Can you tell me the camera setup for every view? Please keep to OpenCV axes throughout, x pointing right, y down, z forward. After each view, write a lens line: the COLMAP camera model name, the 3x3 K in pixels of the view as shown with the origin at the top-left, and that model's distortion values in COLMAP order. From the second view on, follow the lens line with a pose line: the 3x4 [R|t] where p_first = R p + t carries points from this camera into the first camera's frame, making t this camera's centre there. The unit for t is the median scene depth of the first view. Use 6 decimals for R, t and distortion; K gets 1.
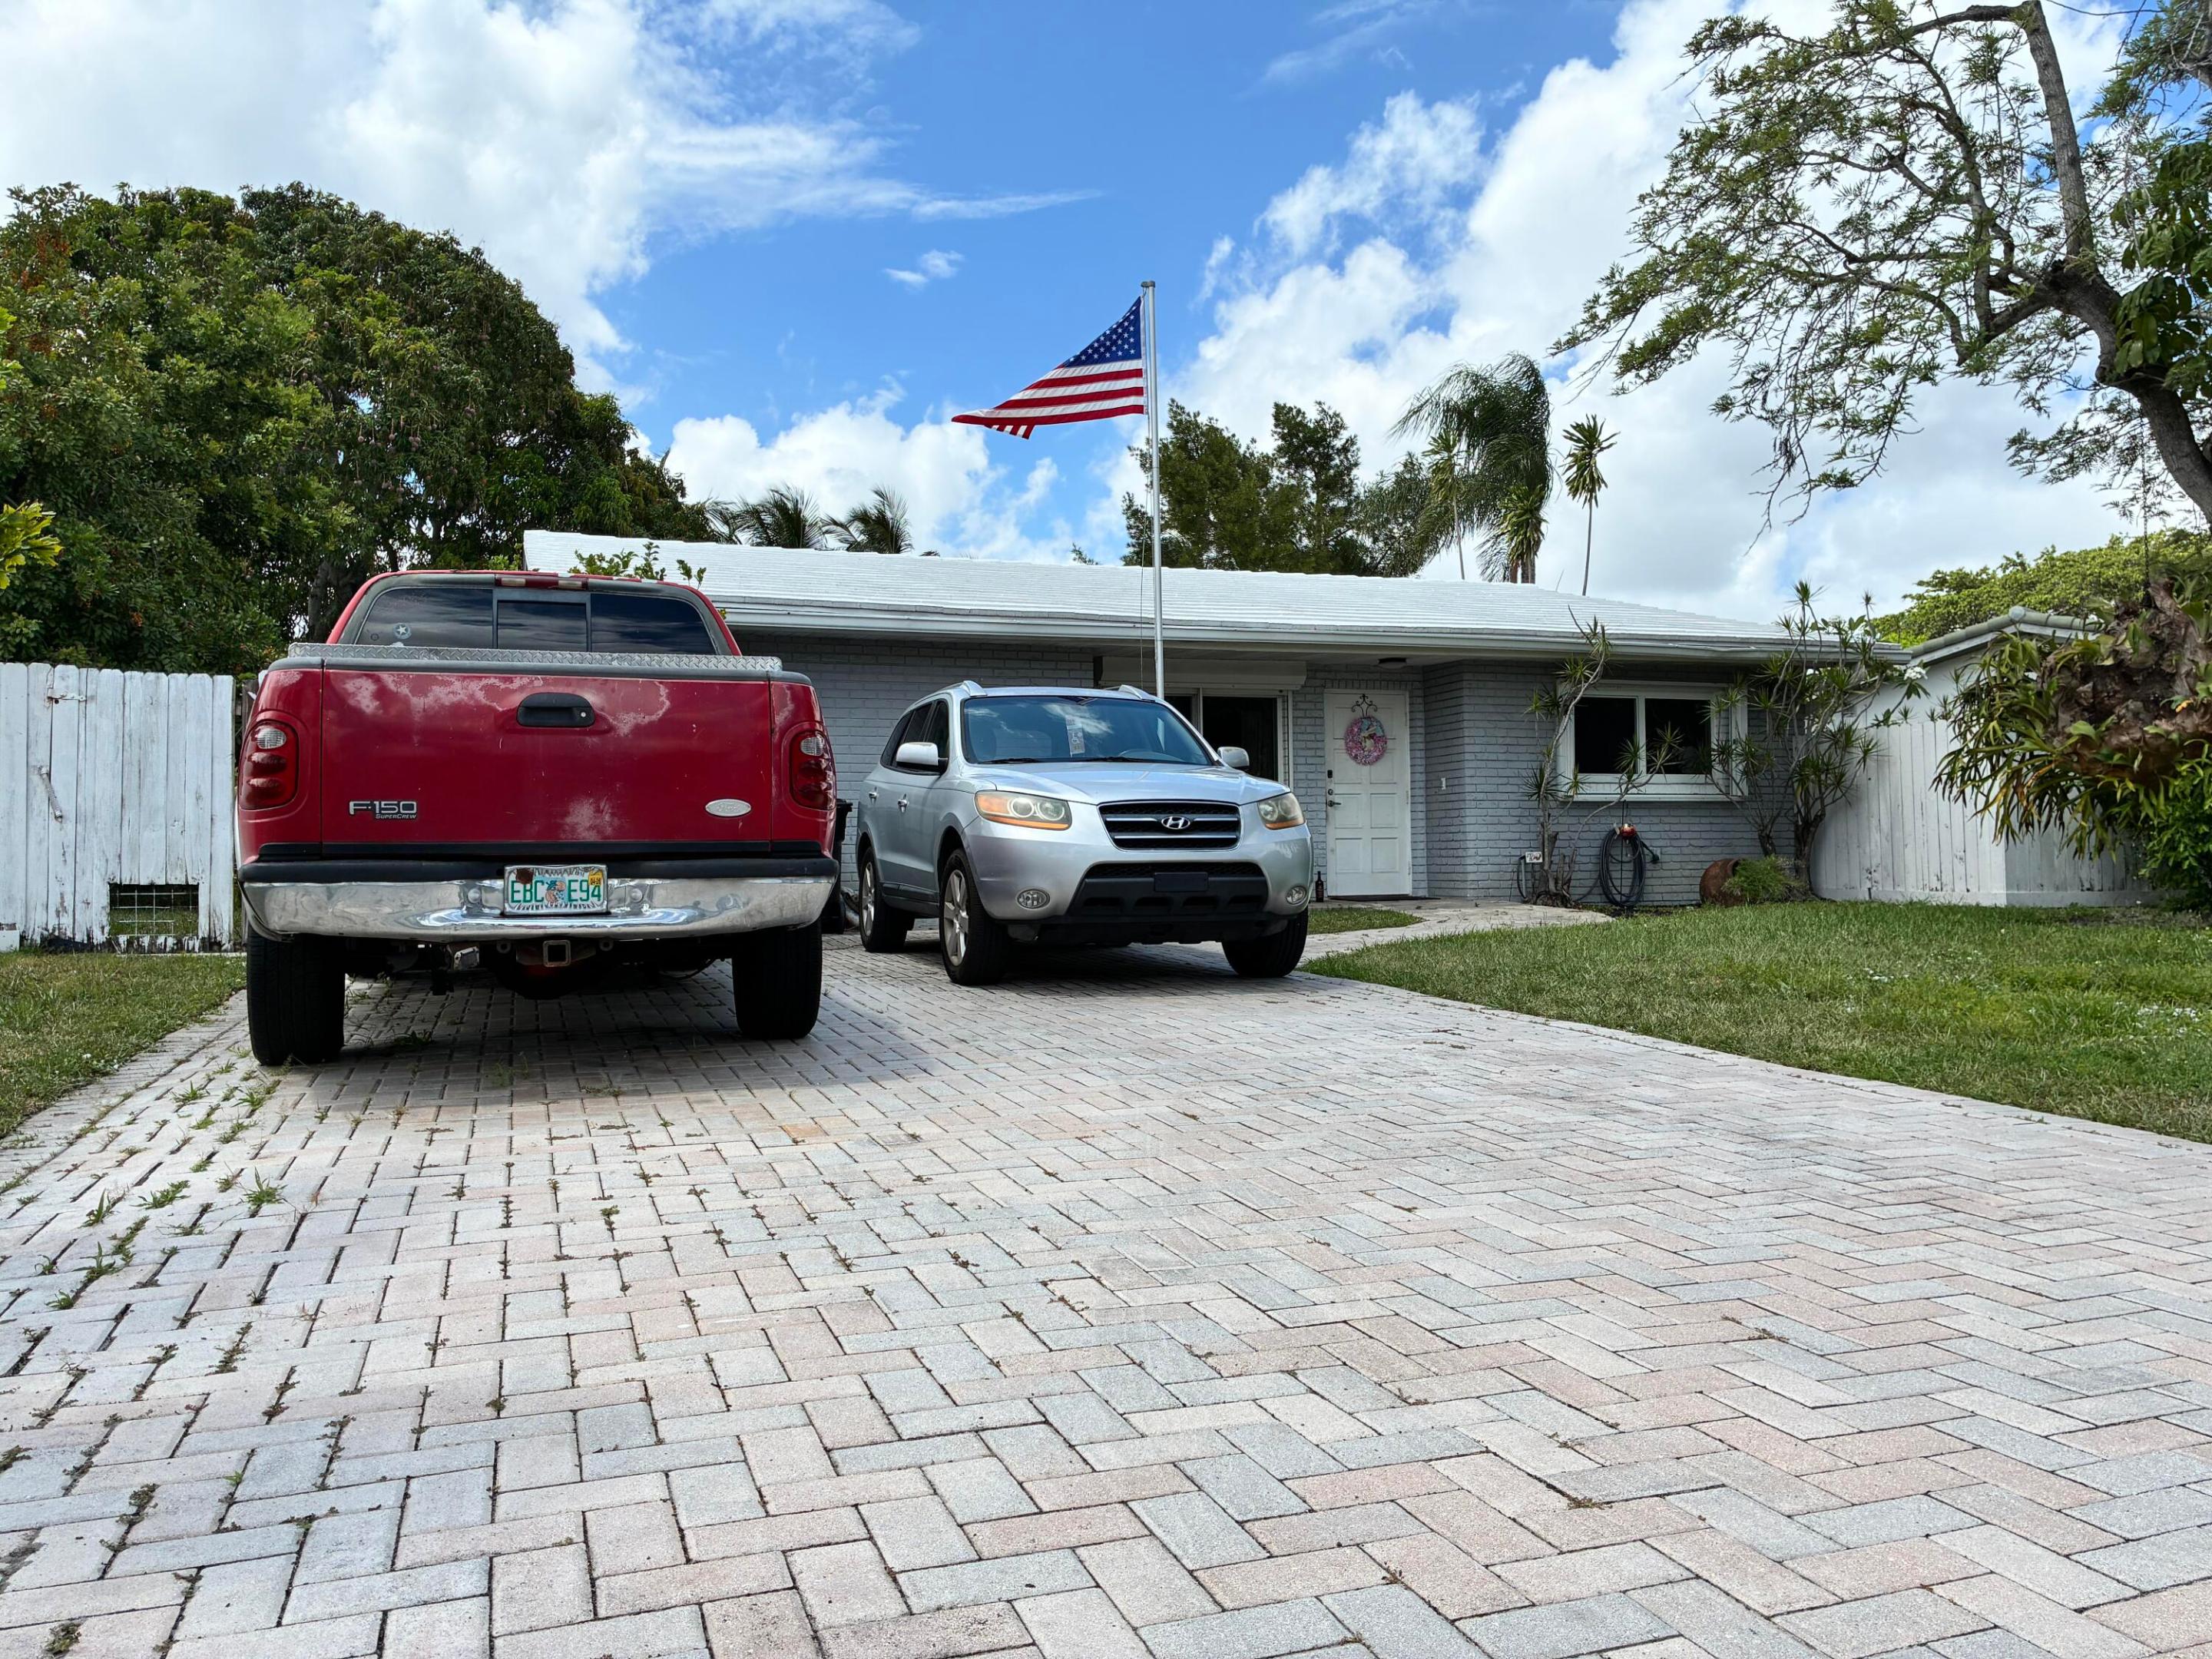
lens RADIAL K [[1706.0, 0, 1097.0], [0, 1706.0, 820.0], [0, 0, 1]] dist [0.008342, 0.001961]
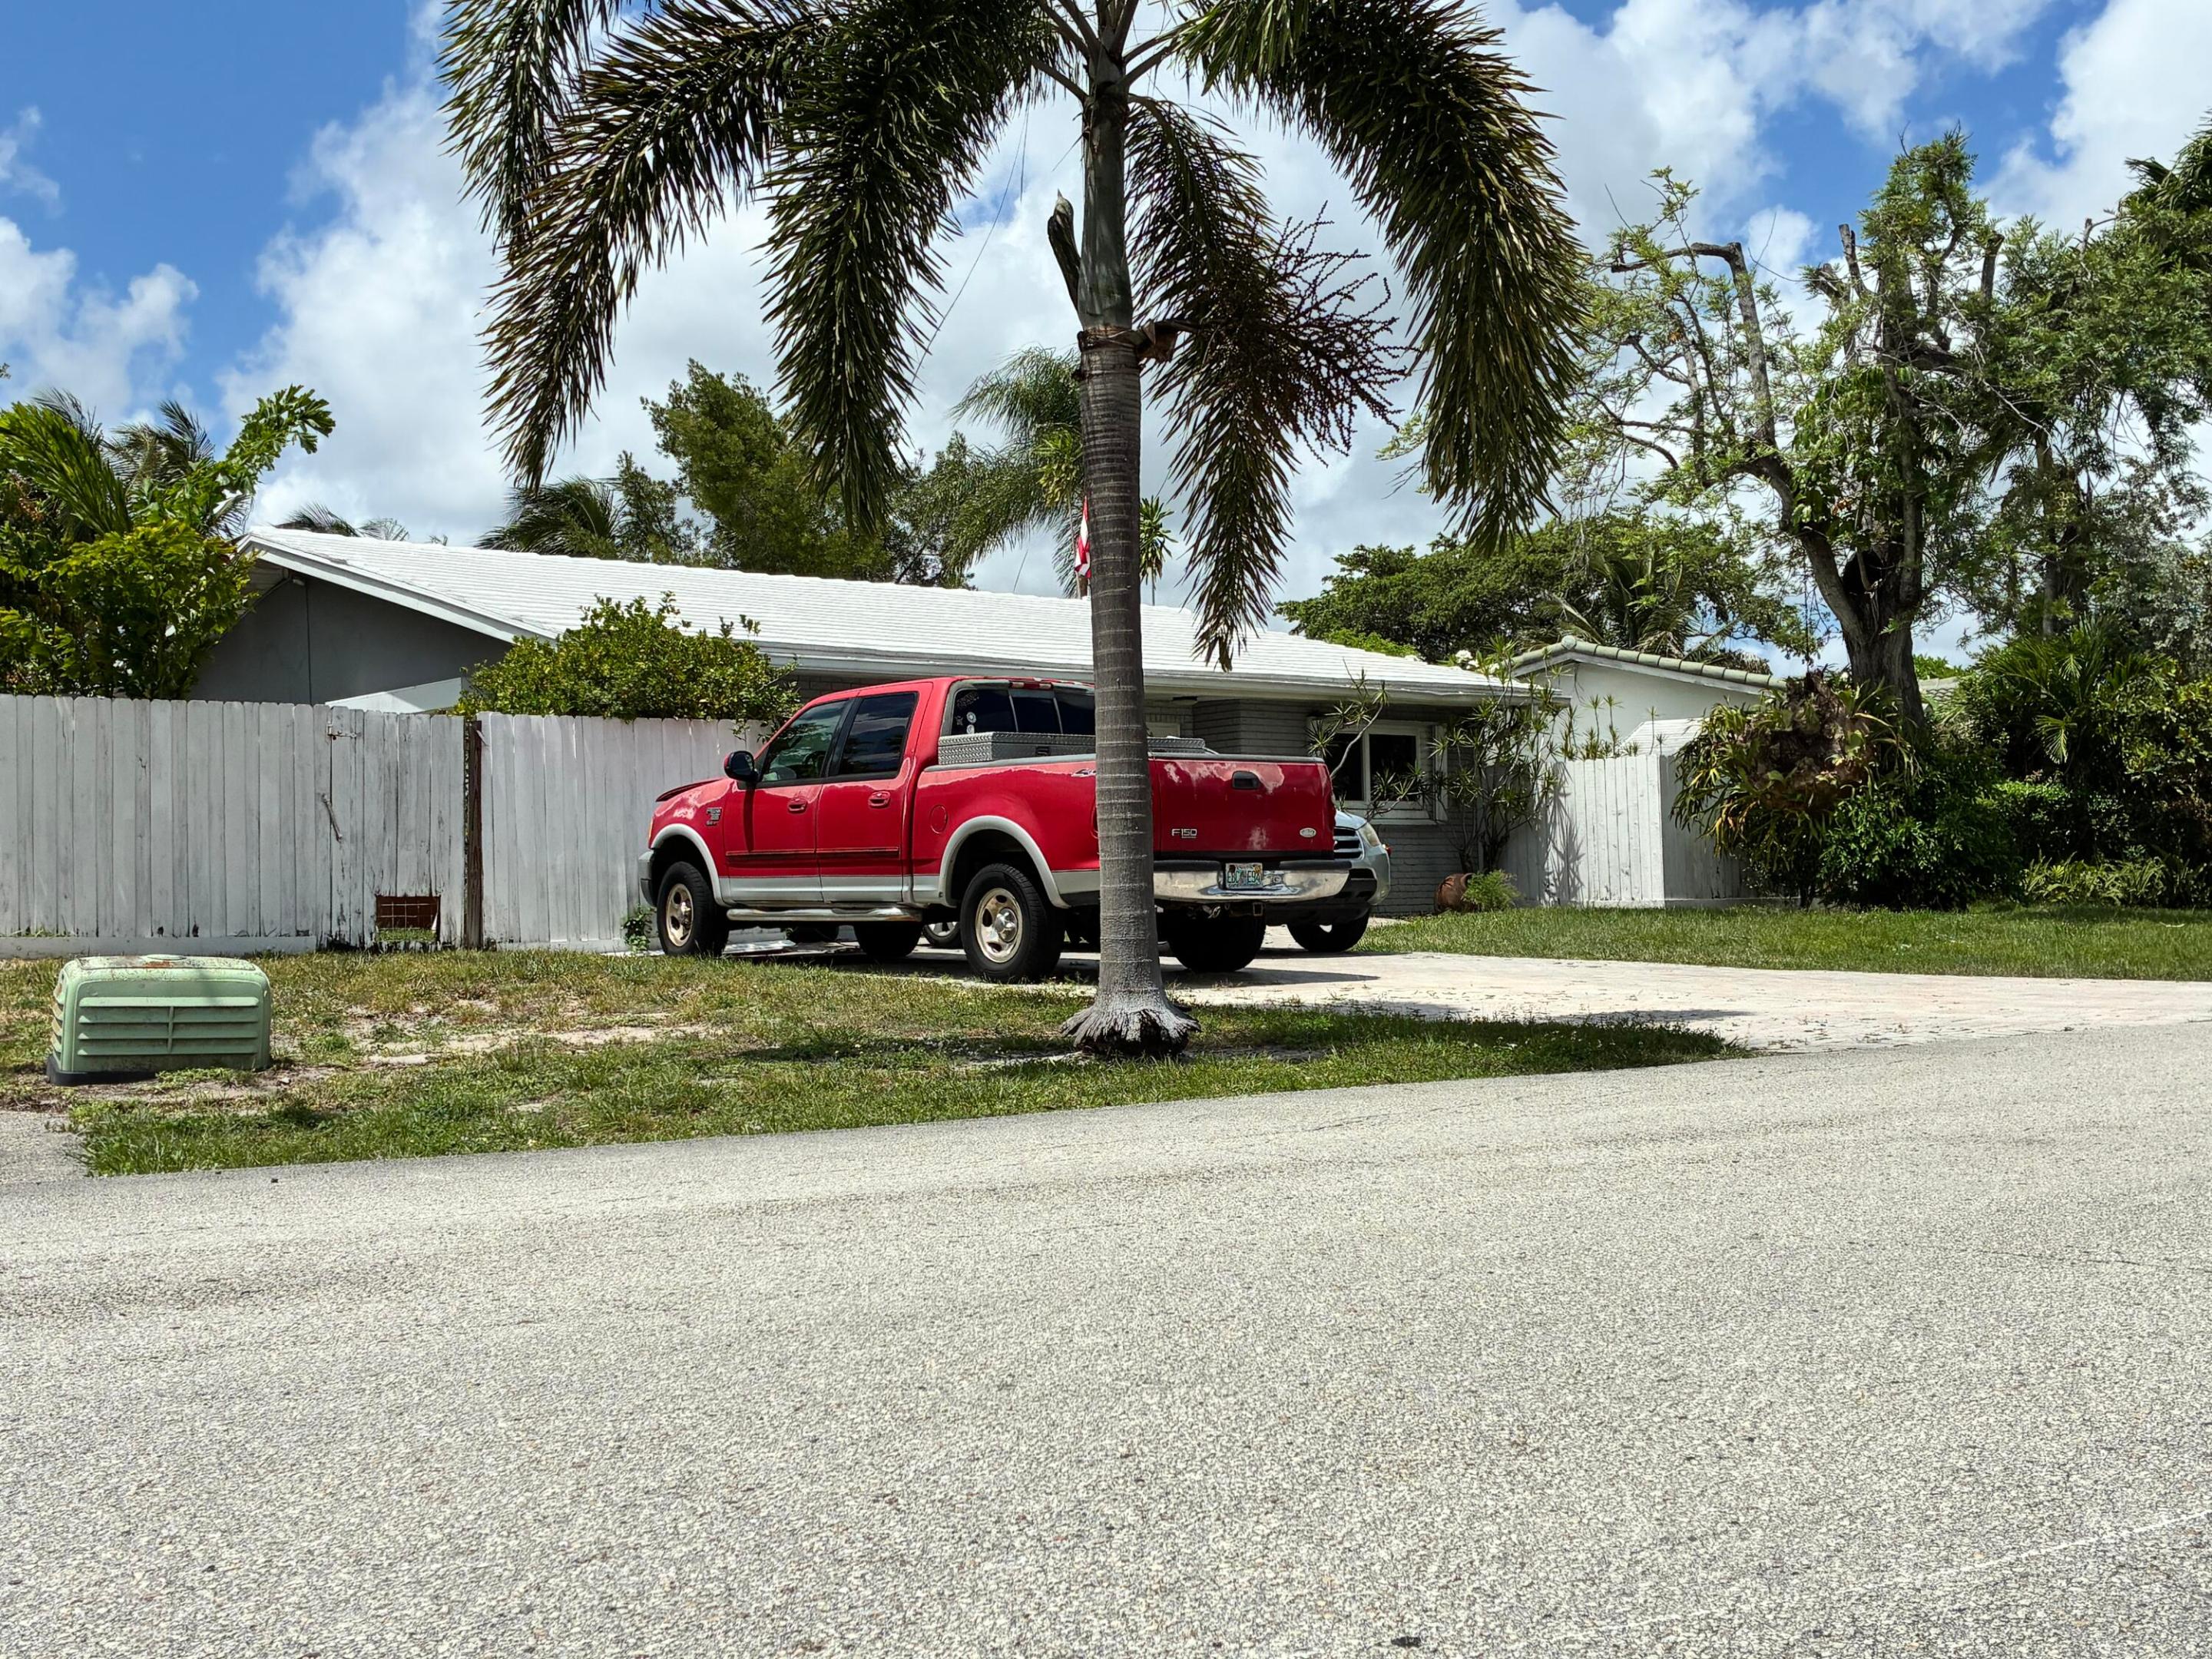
lens RADIAL K [[2481.9, 0, 1101.8], [0, 2481.9, 830.5], [0, 0, 1]] dist [0.154589, -0.384399]
pose [[0.925398, 0.001459, 0.378994, -0.676800], [0.000705, 0.999984, -0.005572, 0.002681], [-0.378997, 0.005423, 0.925382, -0.661712]]
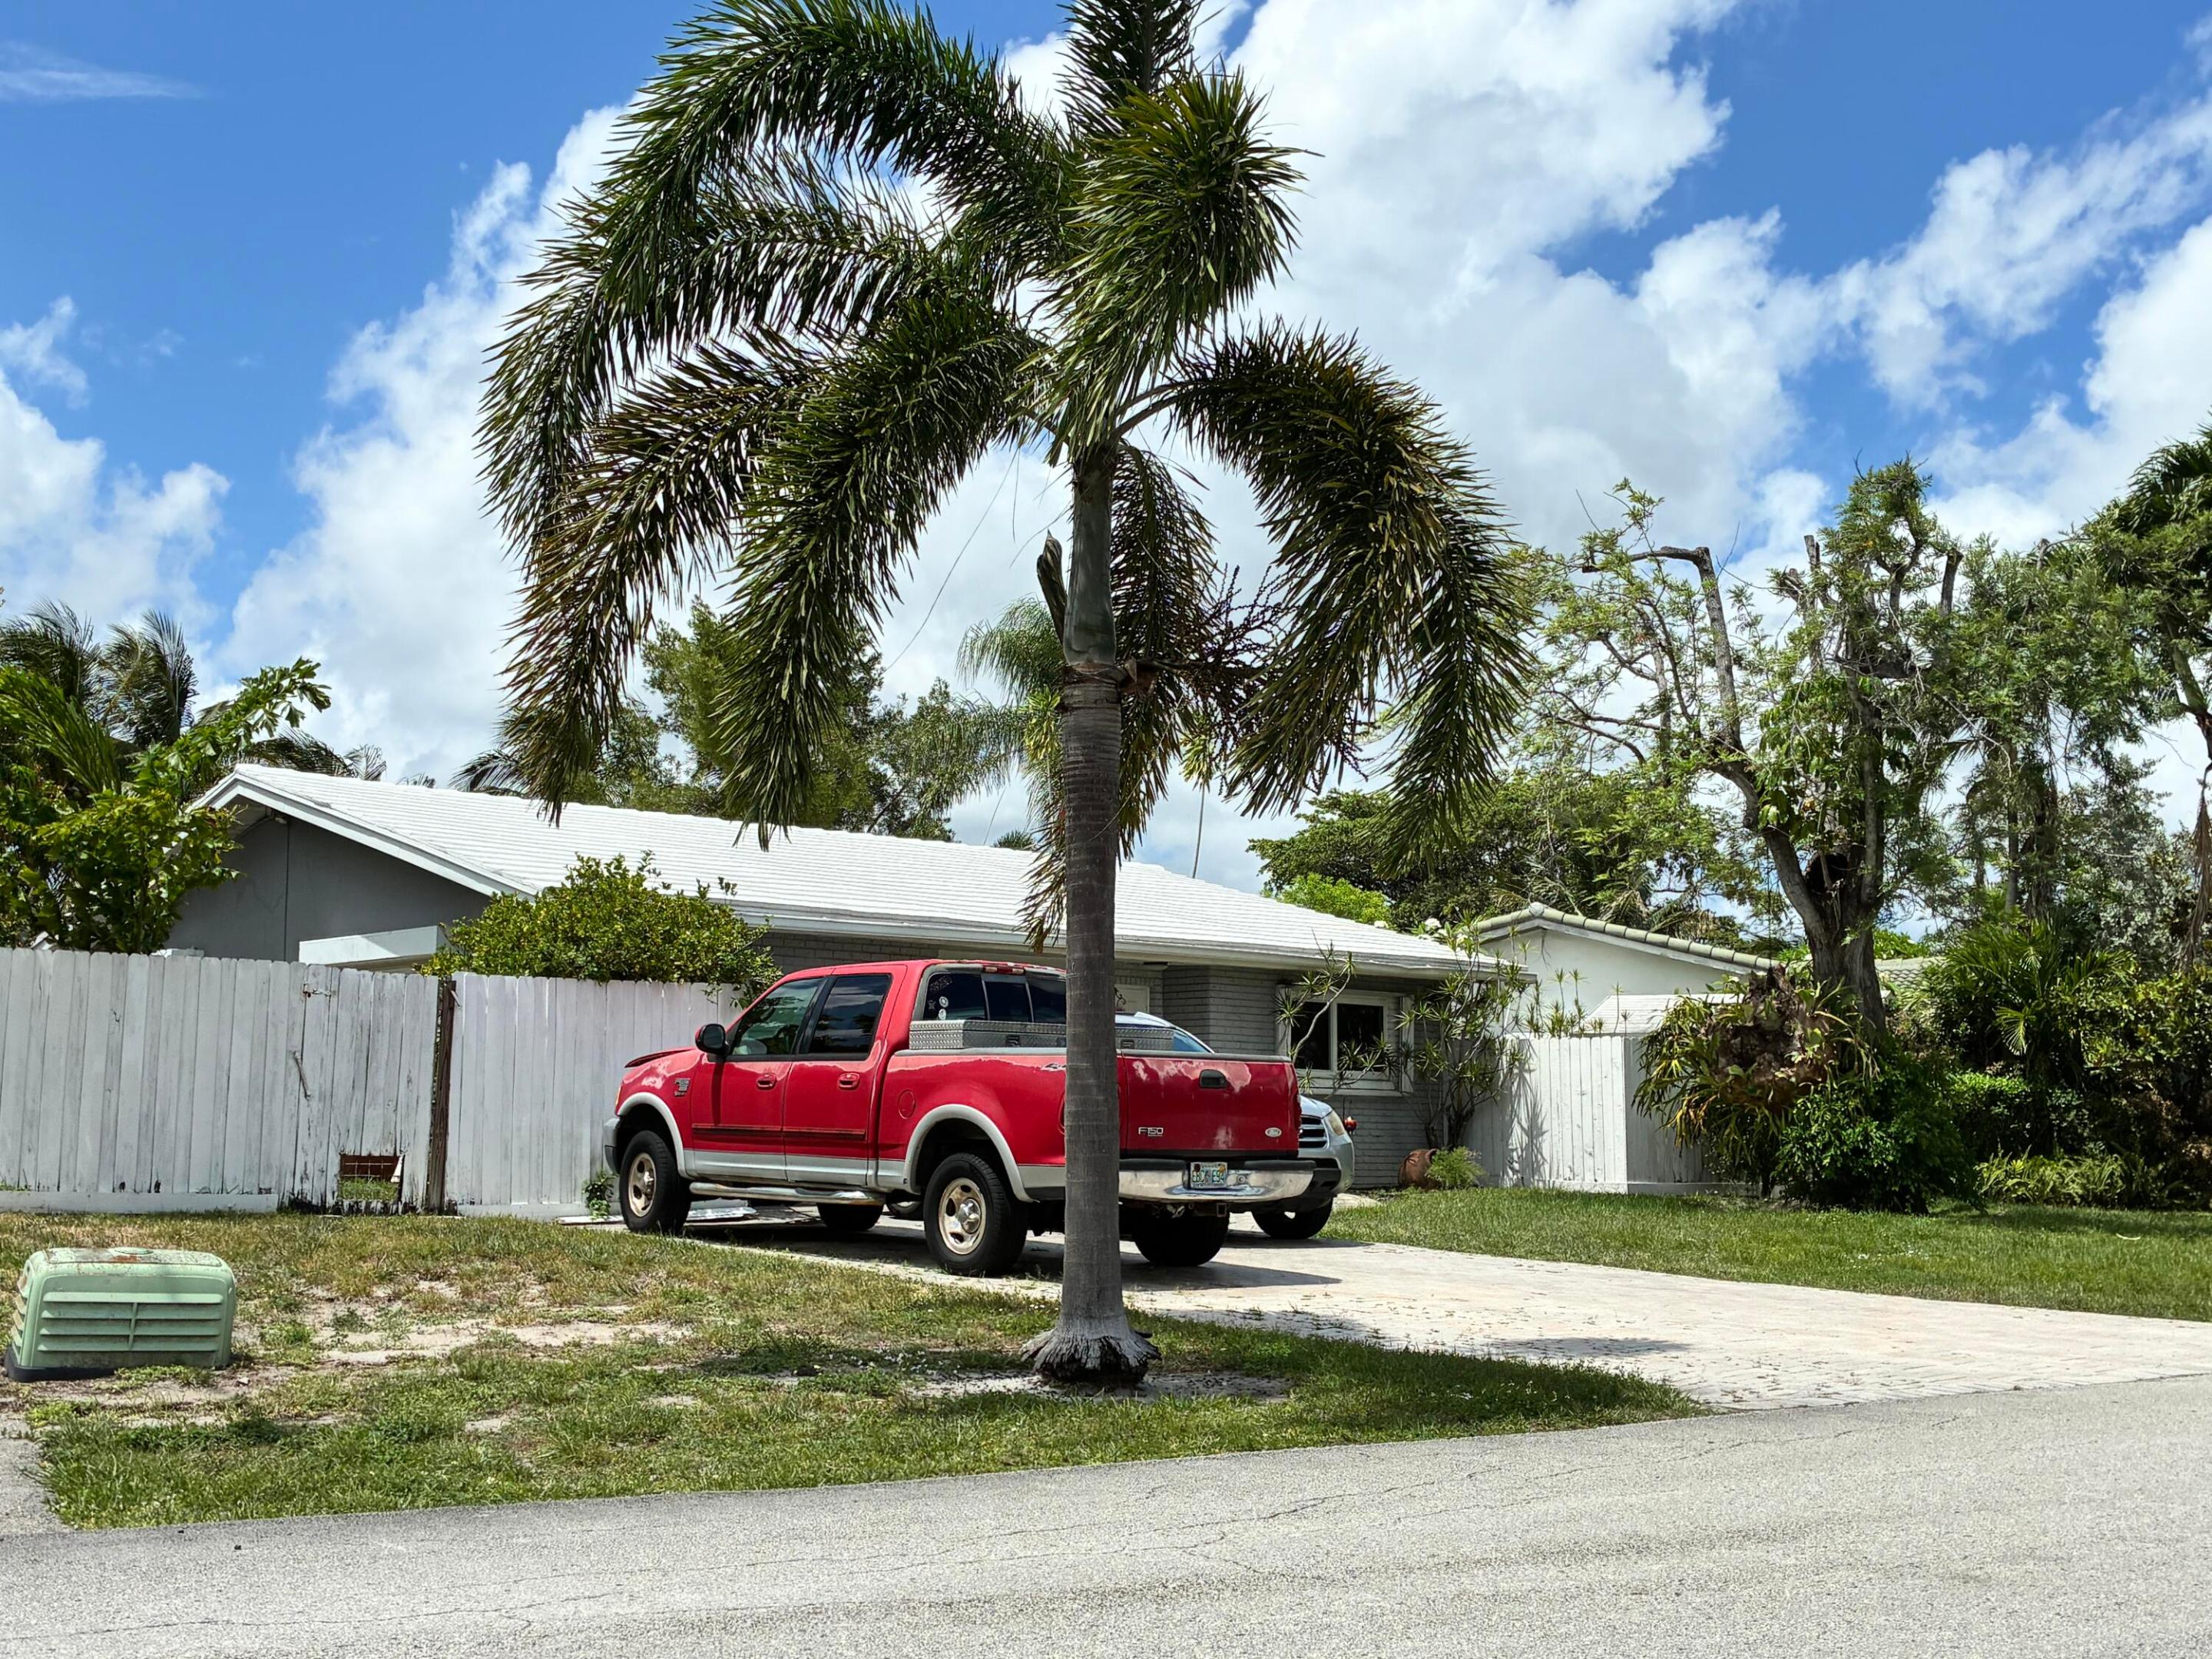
lens RADIAL K [[2490.2, 0, 1101.7], [0, 2490.2, 836.9], [0, 0, 1]] dist [0.099609, -0.133688]
pose [[0.919461, 0.068282, 0.387206, -0.686216], [-0.034729, 0.995060, -0.093006, -0.031741], [-0.391644, 0.072068, 0.917290, -0.679774]]
